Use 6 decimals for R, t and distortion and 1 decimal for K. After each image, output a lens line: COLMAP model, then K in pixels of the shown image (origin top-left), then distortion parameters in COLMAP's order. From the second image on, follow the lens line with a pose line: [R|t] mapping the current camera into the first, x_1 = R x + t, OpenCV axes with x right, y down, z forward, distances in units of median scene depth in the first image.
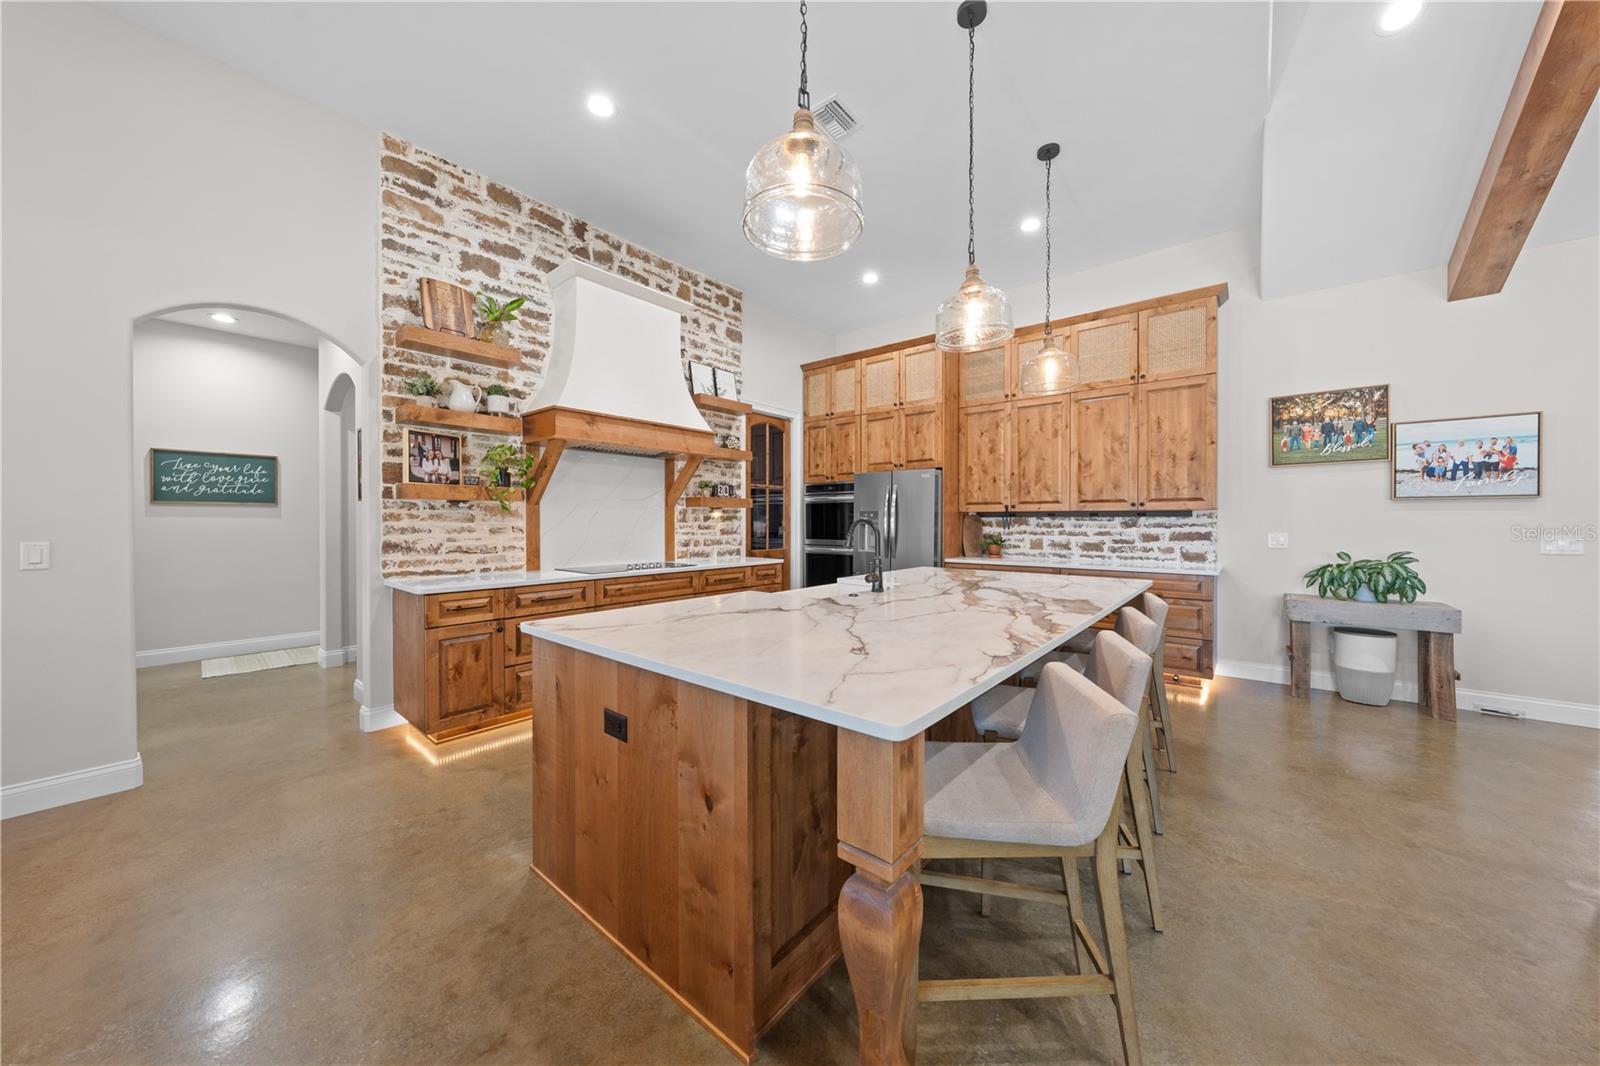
lens RADIAL K [[543.3, 0, 802.8], [0, 543.3, 524.0], [0, 0, 1]] dist [-0.003486, 0.000424]
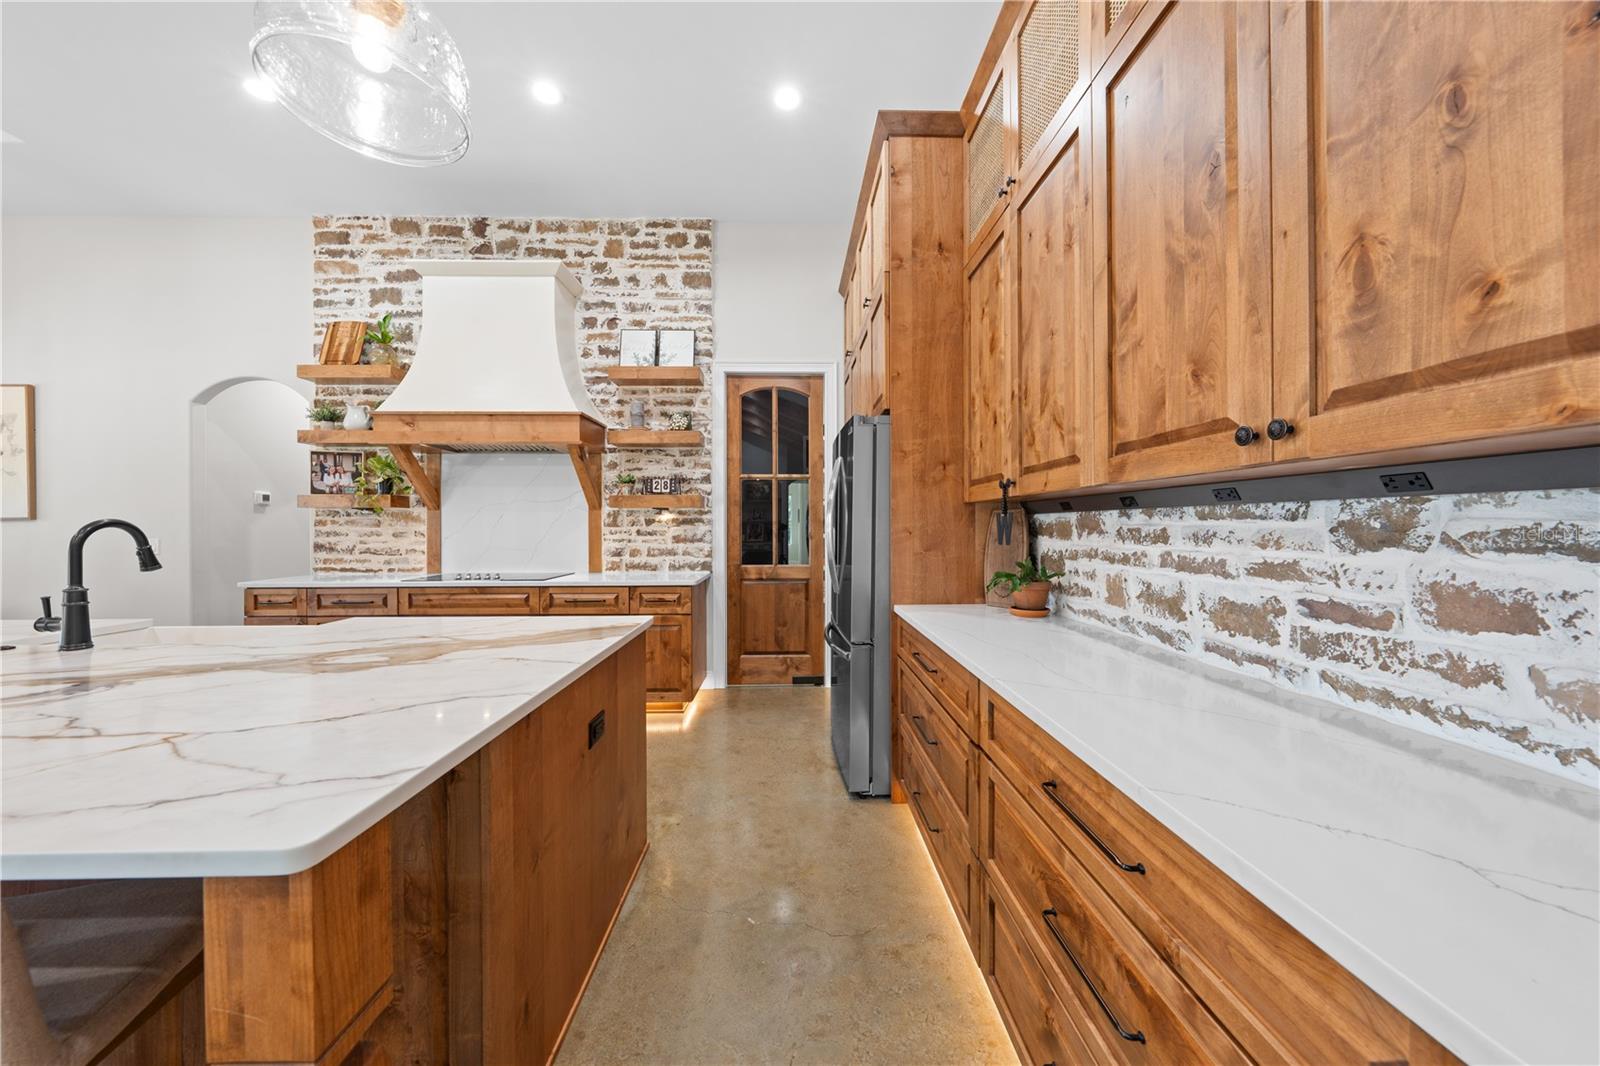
lens RADIAL K [[543.3, 0, 802.1], [0, 543.3, 526.7], [0, 0, 1]] dist [-0.003486, 0.000424]
pose [[0.656062, -0.001487, -0.754706, 0.633675], [-0.001037, 0.999995, -0.002872, -0.001364], [0.754707, 0.002667, 0.656057, 0.718736]]
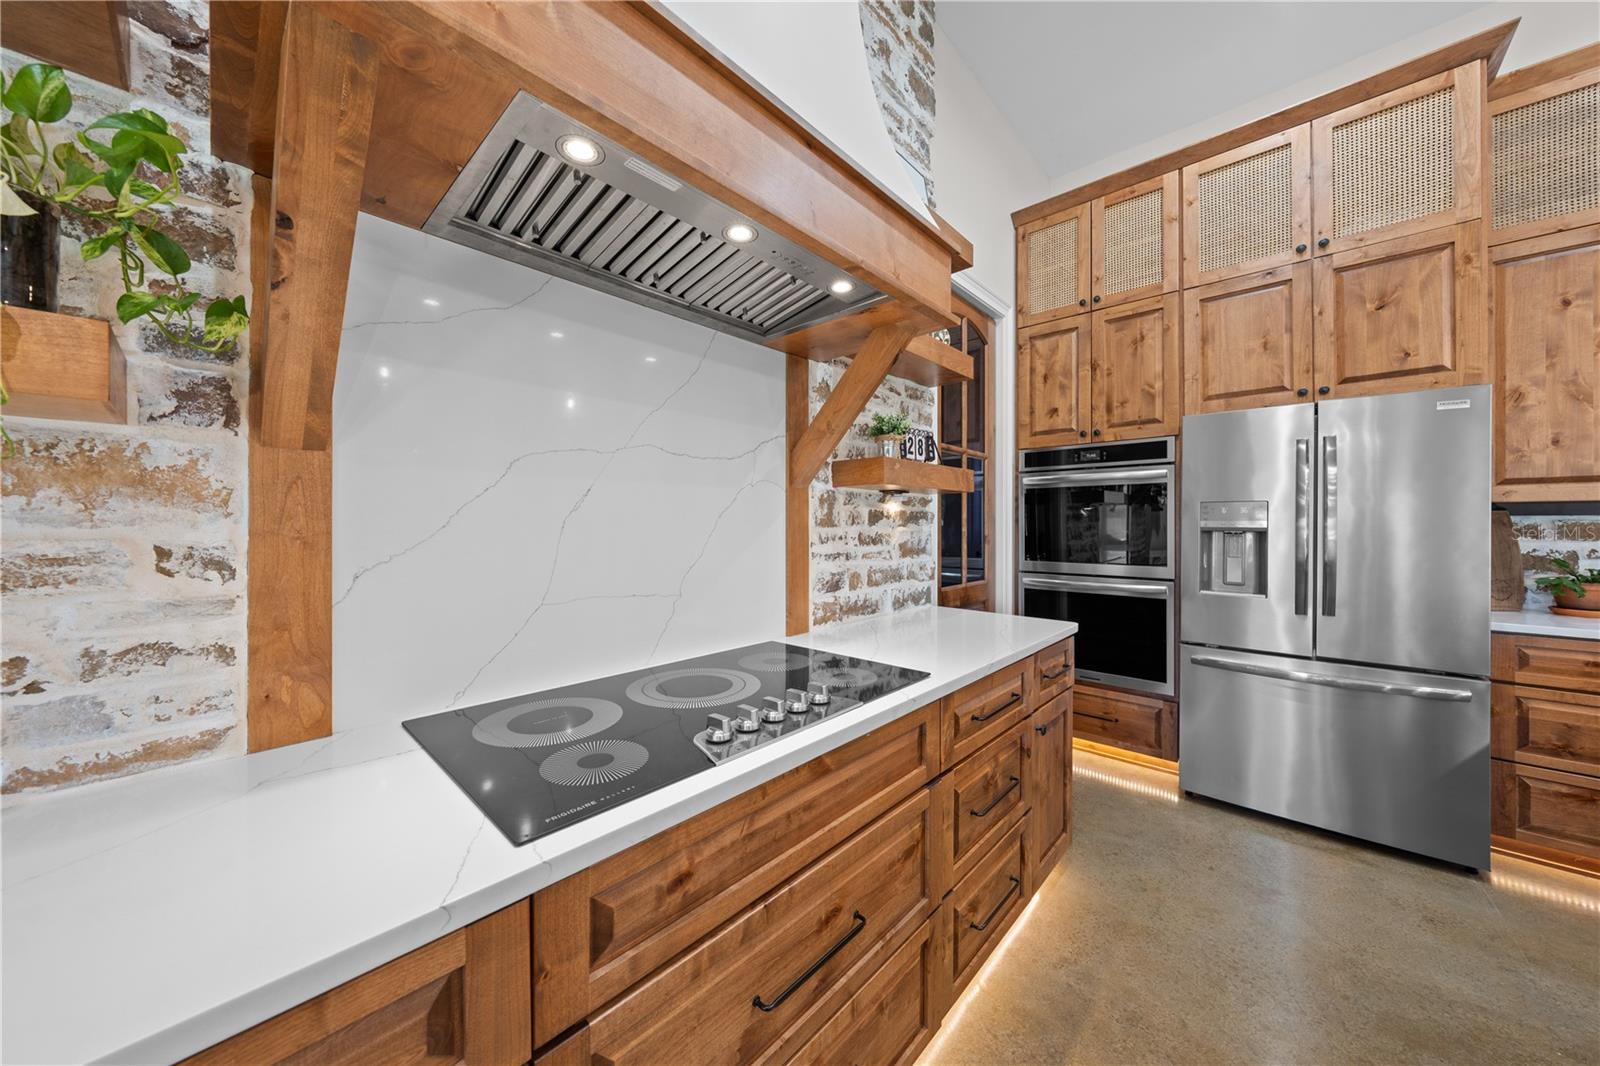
lens RADIAL K [[543.3, 0, 799.5], [0, 543.3, 522.0], [0, 0, 1]] dist [-0.003486, 0.000424]
pose [[0.998548, 0.000743, -0.053856, -0.234238], [-0.001306, 0.999945, -0.010417, -0.002714], [0.053845, 0.010472, 0.998494, 0.666618]]
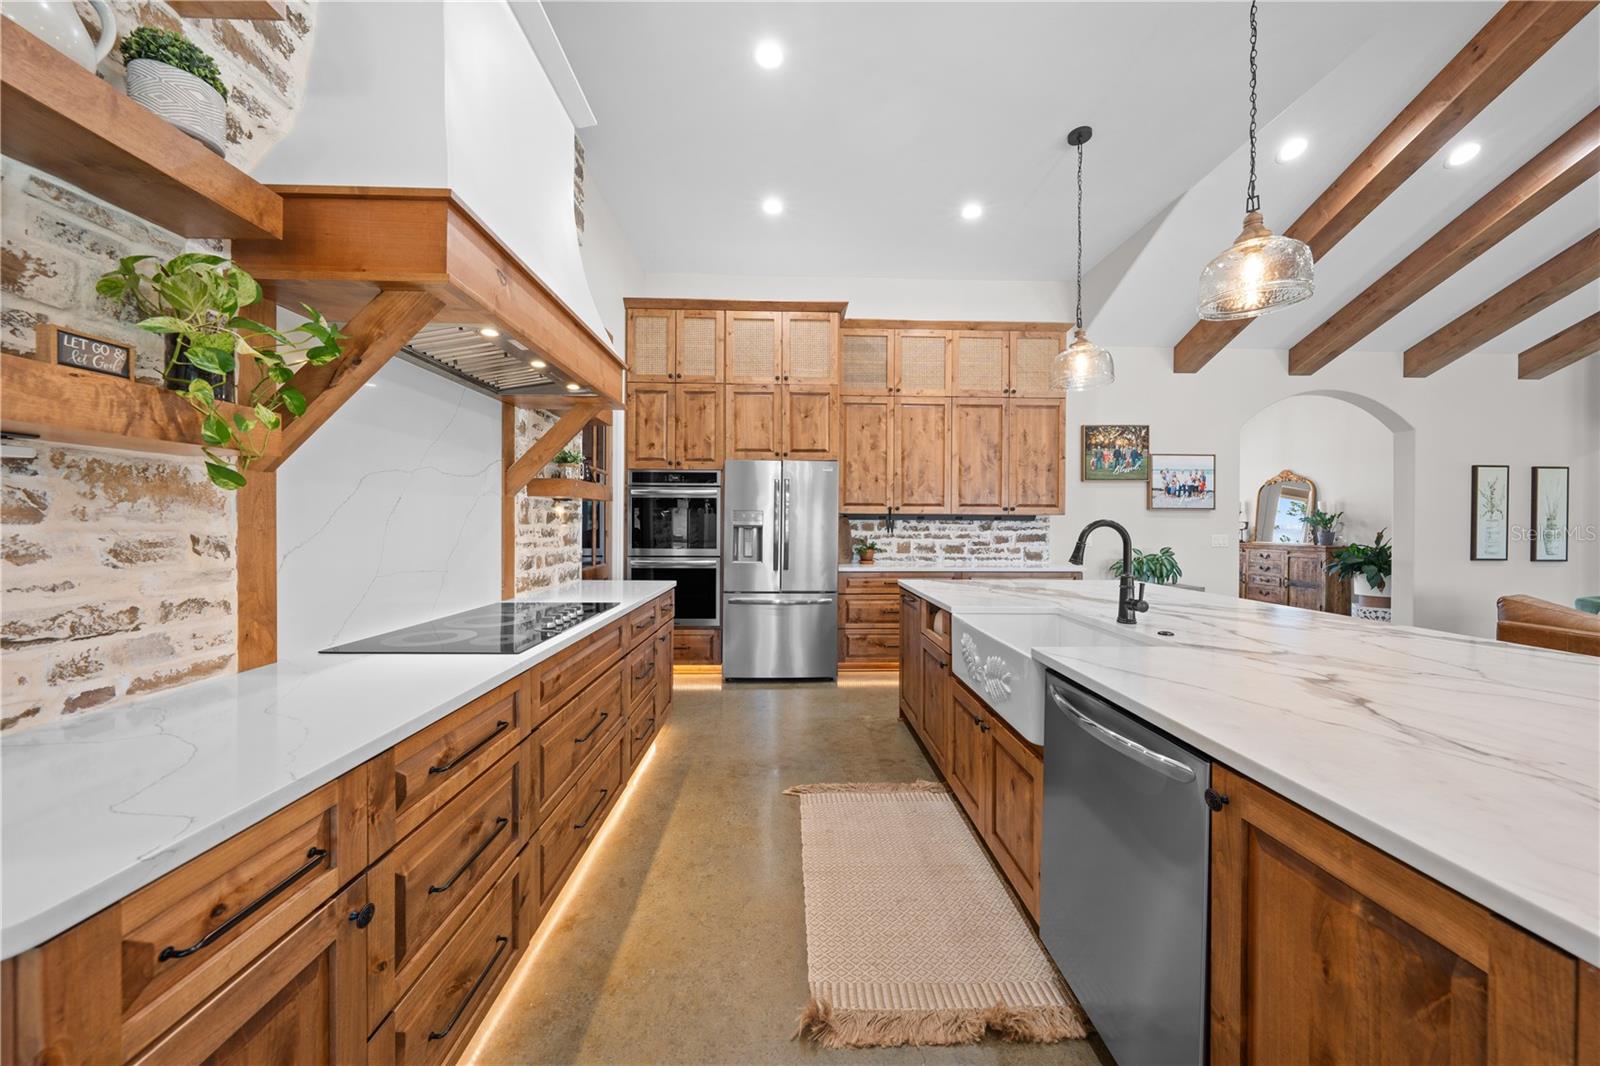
lens RADIAL K [[543.3, 0, 803.6], [0, 543.3, 525.4], [0, 0, 1]] dist [-0.003486, 0.000424]
pose [[0.749606, 0.001895, 0.661882, -0.393619], [-0.001018, 0.999998, -0.001710, -0.001301], [-0.661884, 0.000608, 0.749606, 0.444579]]
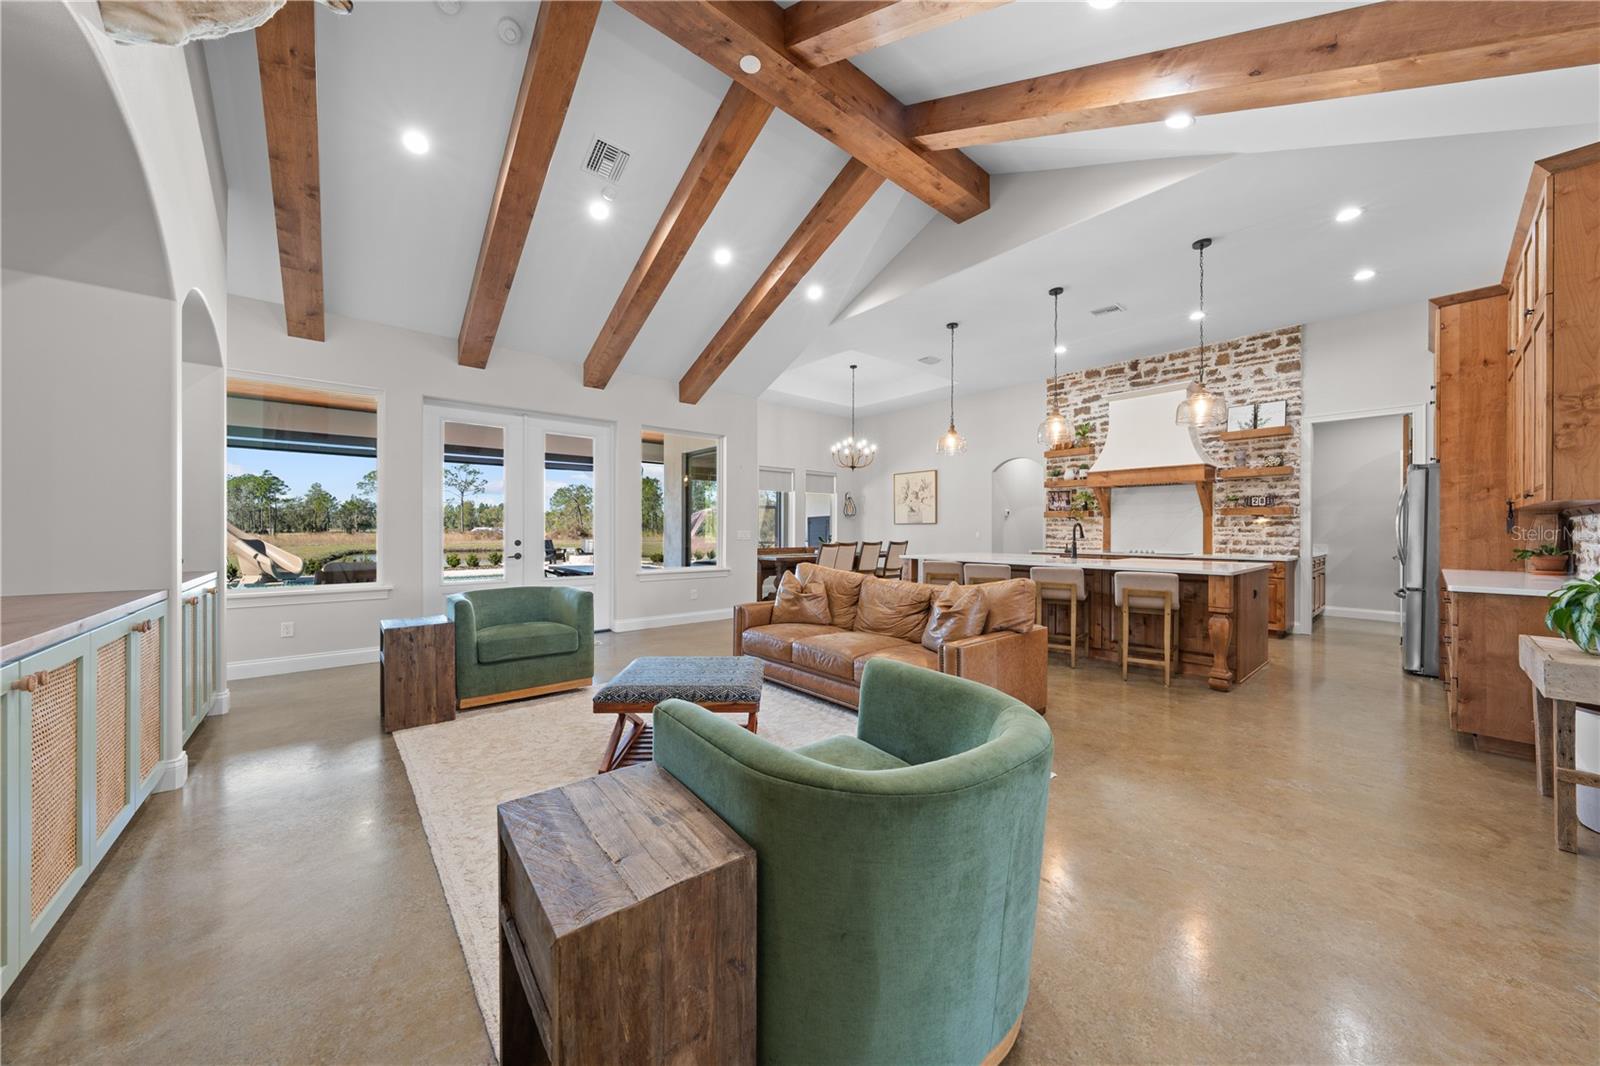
lens RADIAL K [[543.3, 0, 804.3], [0, 543.3, 531.4], [0, 0, 1]] dist [-0.003486, 0.000424]
pose [[-0.165779, 0.001354, -0.986162, 1.402590], [-0.008548, 0.999960, 0.002810, 0.014542], [0.986126, 0.008895, -0.165761, 0.196555]]
